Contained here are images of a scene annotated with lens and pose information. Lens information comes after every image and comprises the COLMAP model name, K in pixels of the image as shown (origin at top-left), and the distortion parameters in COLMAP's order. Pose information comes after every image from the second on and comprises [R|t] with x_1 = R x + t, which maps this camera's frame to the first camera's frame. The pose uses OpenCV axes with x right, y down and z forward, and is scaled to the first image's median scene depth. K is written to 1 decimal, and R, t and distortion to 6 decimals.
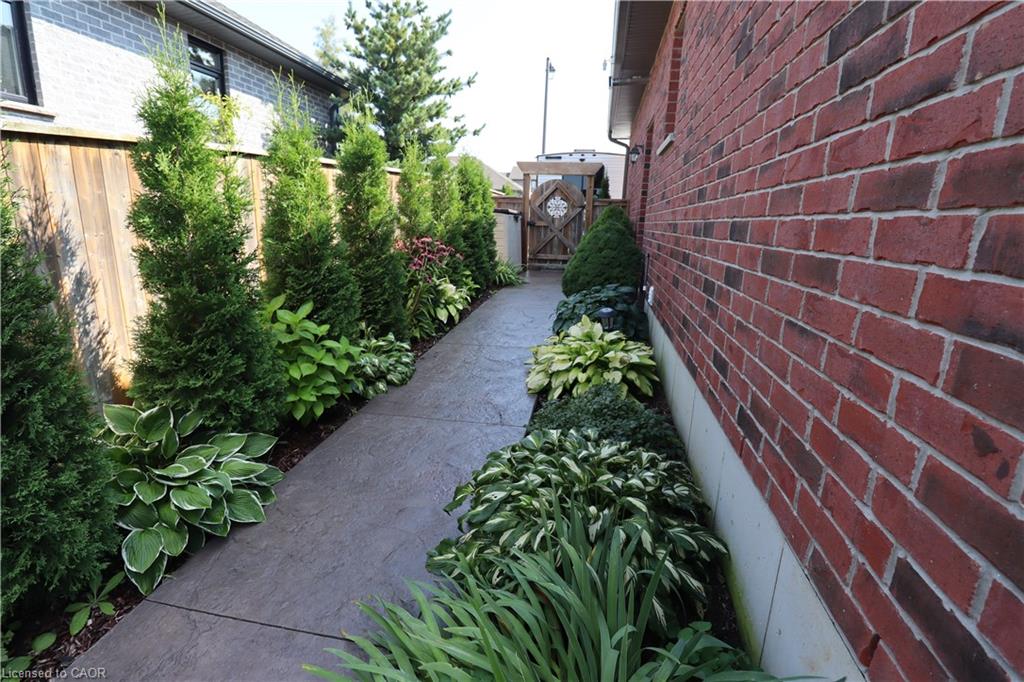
lens RADIAL K [[480.5, 0, 512.5], [0, 480.5, 337.4], [0, 0, 1]] dist [-0.022565, -0.000584]
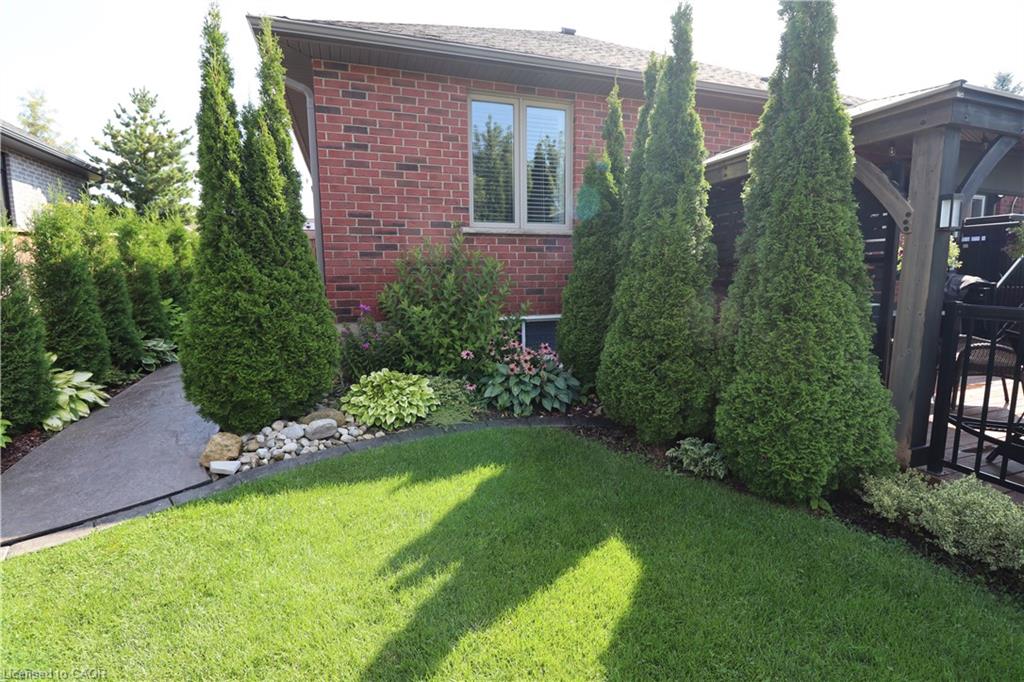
lens RADIAL K [[480.5, 0, 511.4], [0, 480.5, 343.6], [0, 0, 1]] dist [-0.022565, -0.000584]
pose [[0.878031, -0.111594, 0.465412, -0.019196], [0.155119, 0.986299, -0.056151, 0.182519], [-0.452769, 0.121497, 0.883311, -0.612035]]
